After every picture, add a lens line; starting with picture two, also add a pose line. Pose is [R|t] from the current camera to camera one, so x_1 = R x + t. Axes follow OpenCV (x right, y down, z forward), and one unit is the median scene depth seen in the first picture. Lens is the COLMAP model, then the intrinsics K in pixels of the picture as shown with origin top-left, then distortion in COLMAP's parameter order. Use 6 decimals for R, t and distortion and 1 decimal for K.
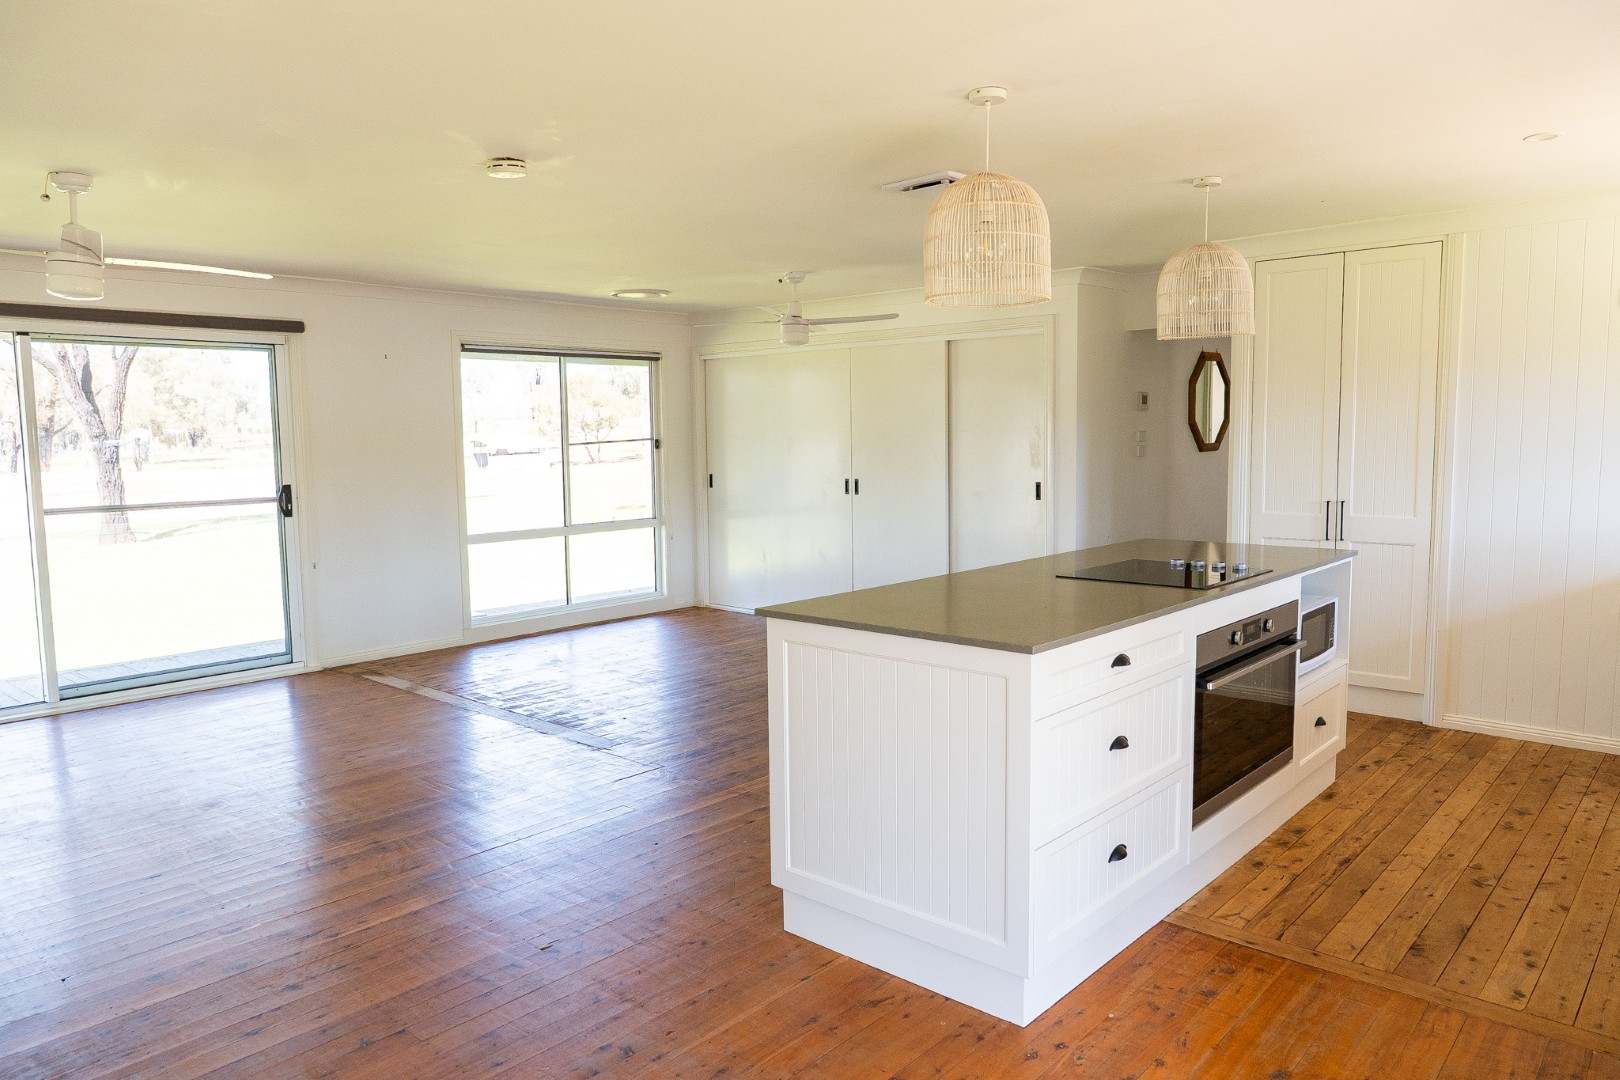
lens RADIAL K [[1100.3, 0, 816.6], [0, 1100.3, 540.3], [0, 0, 1]] dist [-0.017805, 0.006970]
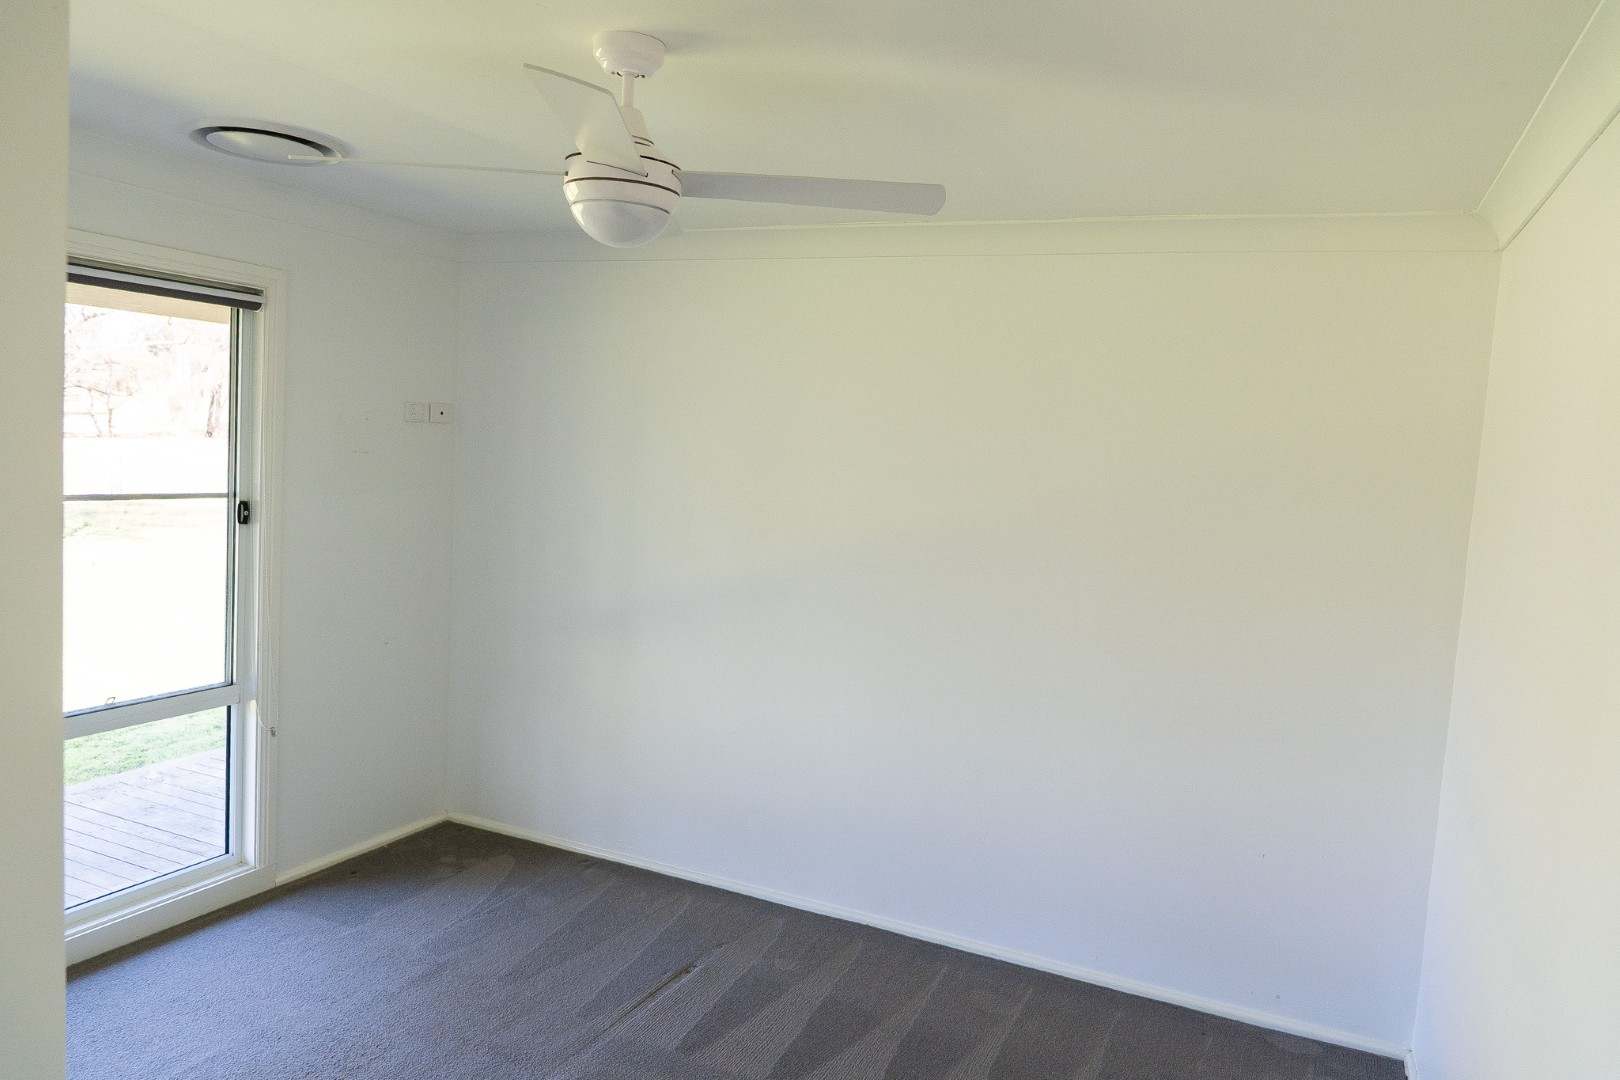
lens RADIAL K [[1100.3, 0, 796.8], [0, 1100.3, 545.7], [0, 0, 1]] dist [-0.017805, 0.006970]
pose [[0.933505, 0.036130, 0.356738, -0.125069], [-0.039672, 0.999209, 0.002614, -0.107902], [-0.356362, -0.016593, 0.934201, 0.693596]]
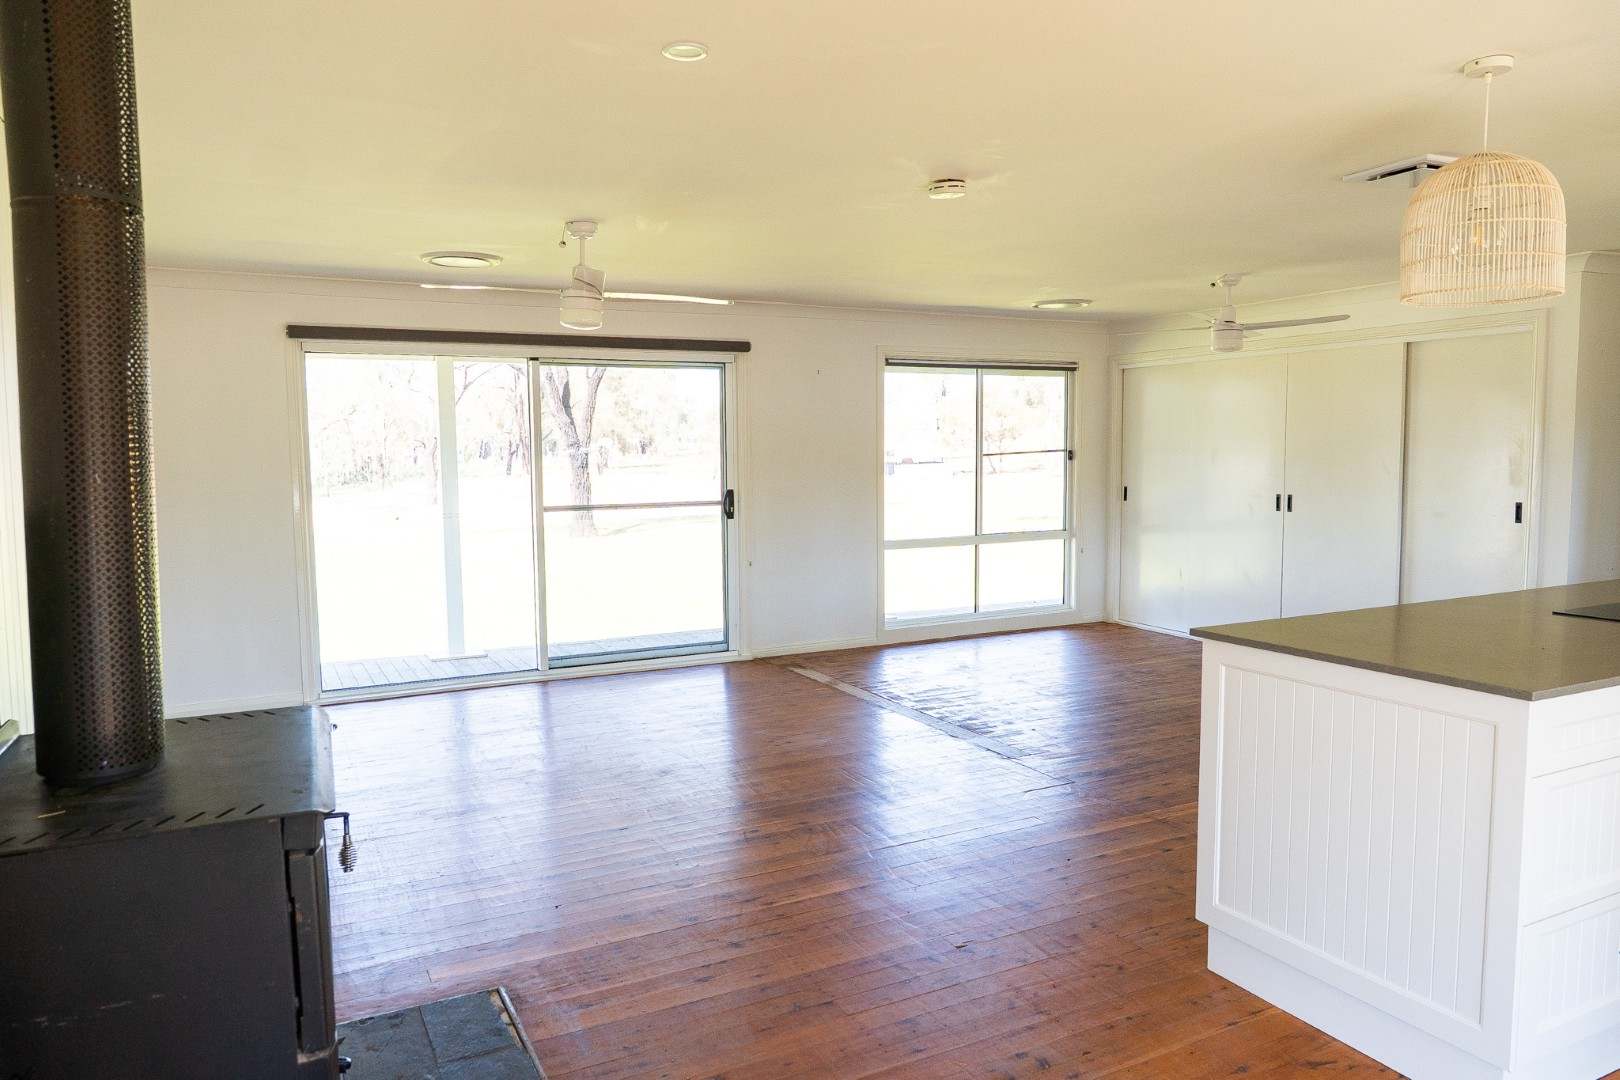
lens RADIAL K [[1100.3, 0, 804.6], [0, 1100.3, 540.2], [0, 0, 1]] dist [-0.017805, 0.006970]
pose [[0.932268, 0.034294, -0.360139, -0.012186], [-0.037713, 0.999286, -0.002470, 0.000147], [0.359797, 0.015885, 0.932895, -0.006697]]
